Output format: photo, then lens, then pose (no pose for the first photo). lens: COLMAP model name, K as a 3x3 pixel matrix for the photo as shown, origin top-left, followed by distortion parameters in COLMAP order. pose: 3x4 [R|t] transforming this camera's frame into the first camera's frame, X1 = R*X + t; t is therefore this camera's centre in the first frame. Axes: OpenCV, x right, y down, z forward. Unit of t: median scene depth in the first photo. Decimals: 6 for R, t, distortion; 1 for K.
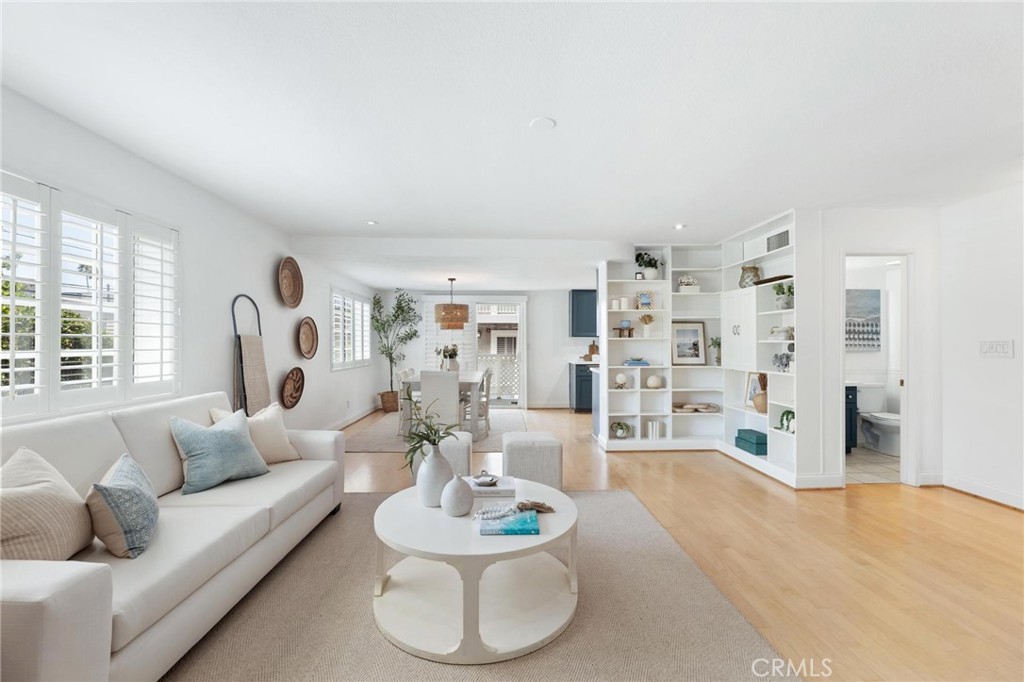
lens RADIAL K [[424.0, 0, 507.9], [0, 424.0, 342.5], [0, 0, 1]] dist [0.001665, -0.001271]
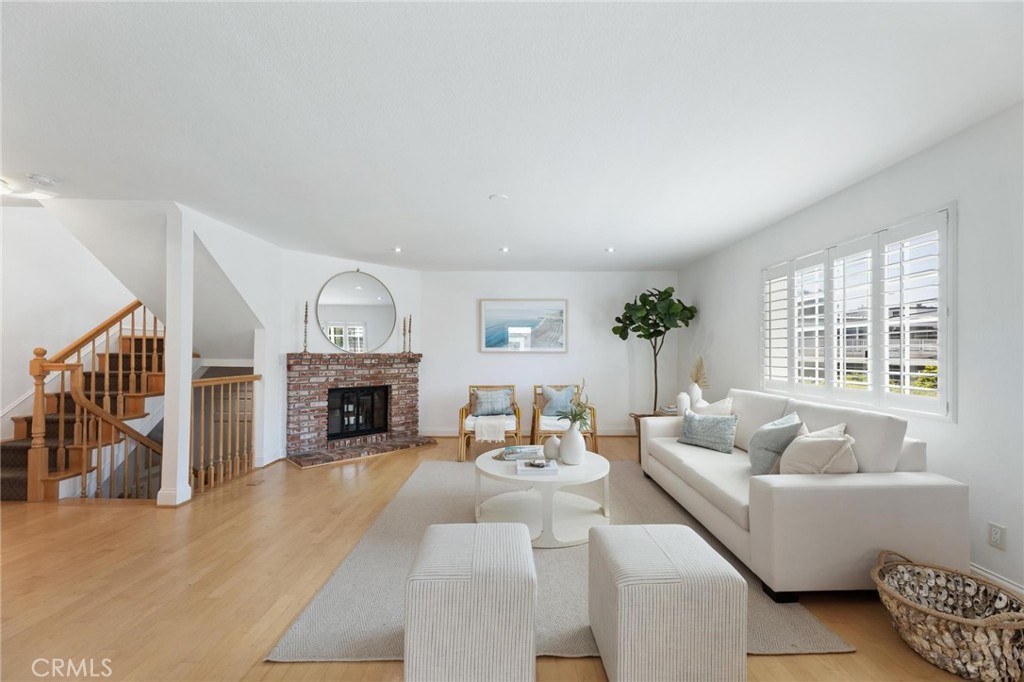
lens RADIAL K [[402.7, 0, 518.7], [0, 402.7, 349.4], [0, 0, 1]] dist [-0.001577, -0.000401]
pose [[-0.999357, -0.000065, 0.035846, -0.013321], [-0.000454, 0.999941, -0.010869, 0.002221], [-0.035843, -0.010878, -0.999298, 1.071902]]
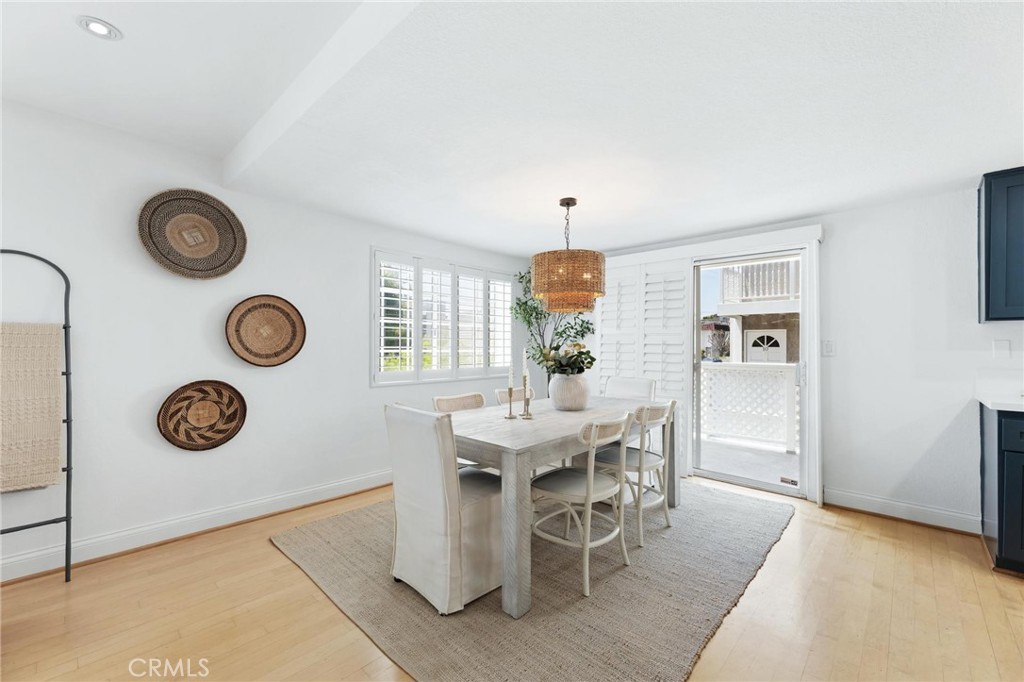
lens RADIAL K [[424.0, 0, 506.0], [0, 424.0, 342.1], [0, 0, 1]] dist [0.001665, -0.001271]
pose [[0.715201, -0.005372, -0.698898, 0.182503], [-0.001474, 0.999957, -0.009194, 0.010195], [0.698917, 0.007606, 0.715162, 0.808934]]
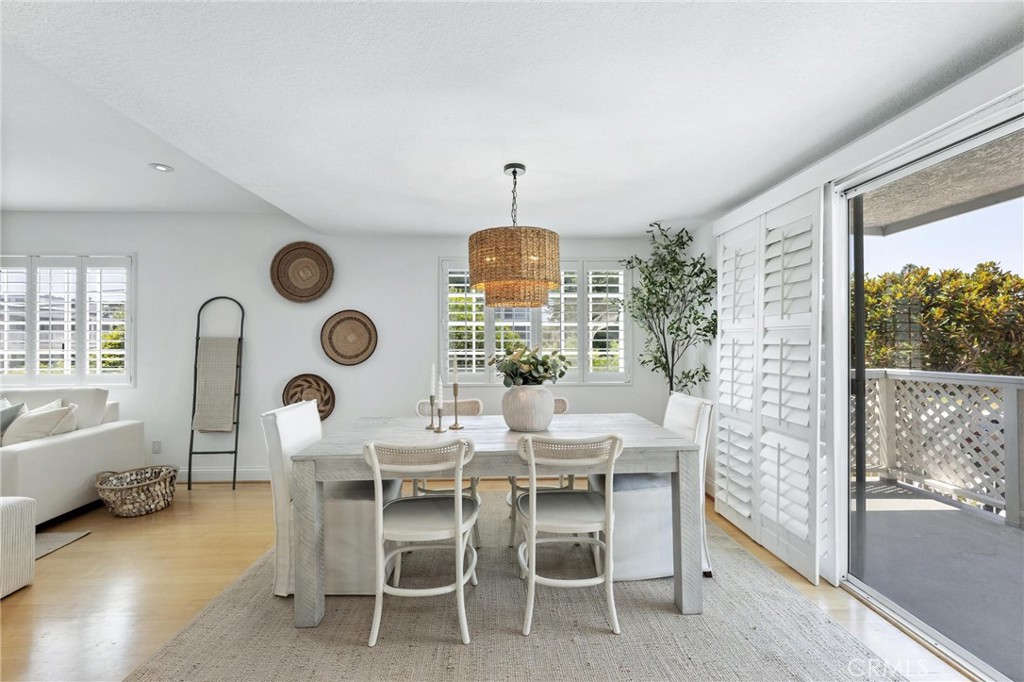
lens RADIAL K [[424.0, 0, 512.7], [0, 424.0, 345.0], [0, 0, 1]] dist [0.001665, -0.001271]
pose [[0.018249, -0.003653, -0.999827, 0.304545], [0.005386, 0.999979, -0.003555, 0.006779], [0.999819, -0.005320, 0.018268, 1.283438]]
